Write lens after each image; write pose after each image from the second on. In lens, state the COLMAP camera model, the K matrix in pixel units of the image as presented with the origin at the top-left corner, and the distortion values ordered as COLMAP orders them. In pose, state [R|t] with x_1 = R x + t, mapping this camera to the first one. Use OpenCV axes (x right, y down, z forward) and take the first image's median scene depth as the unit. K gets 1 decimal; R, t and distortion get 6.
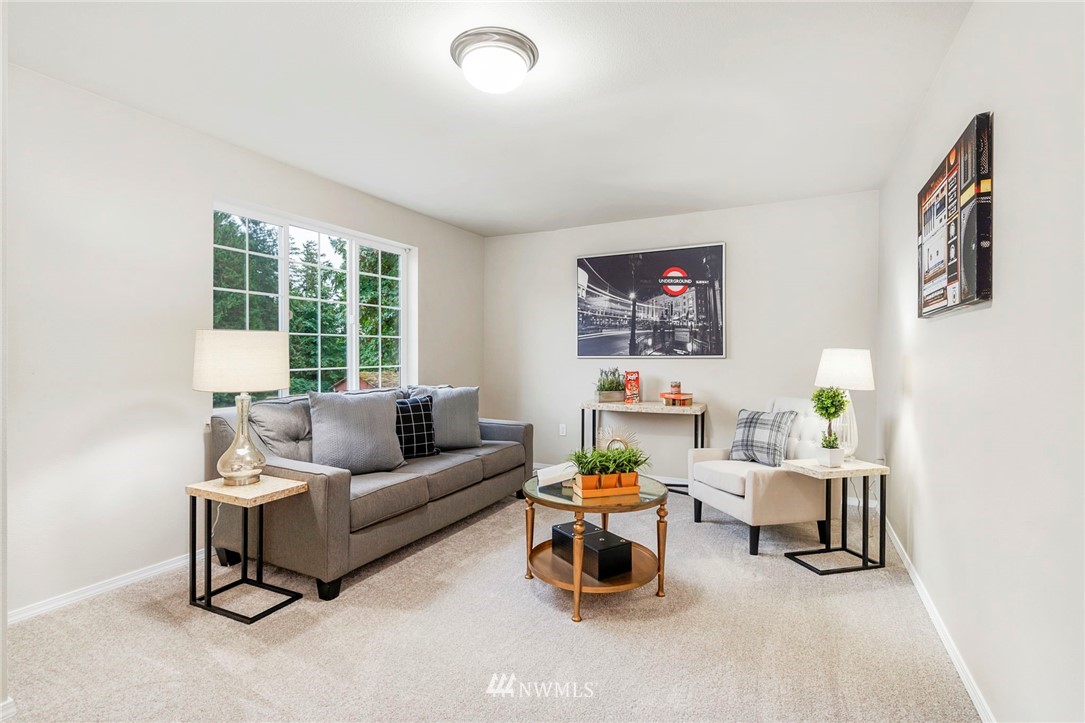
lens RADIAL K [[505.3, 0, 542.4], [0, 505.3, 355.7], [0, 0, 1]] dist [0.000286, -0.000273]
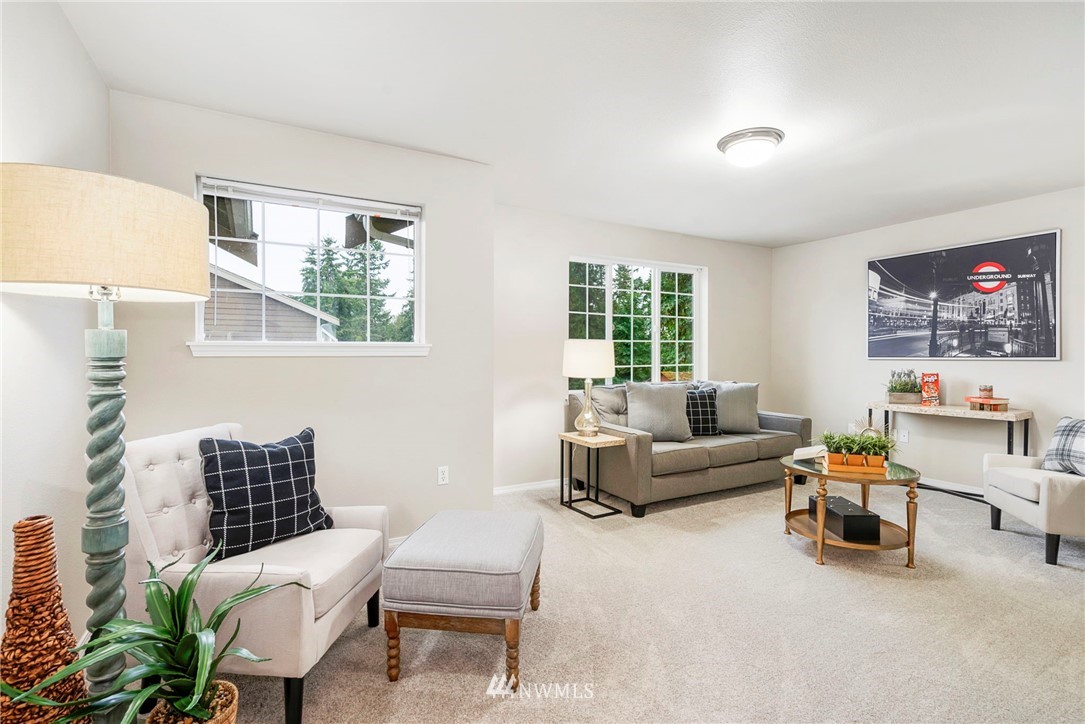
lens RADIAL K [[505.3, 0, 546.2], [0, 505.3, 357.4], [0, 0, 1]] dist [0.000286, -0.000273]
pose [[0.836267, 0.004451, -0.548305, 0.140566], [-0.003405, 0.999990, 0.002925, 0.000018], [0.548312, -0.000579, 0.836273, -0.335654]]
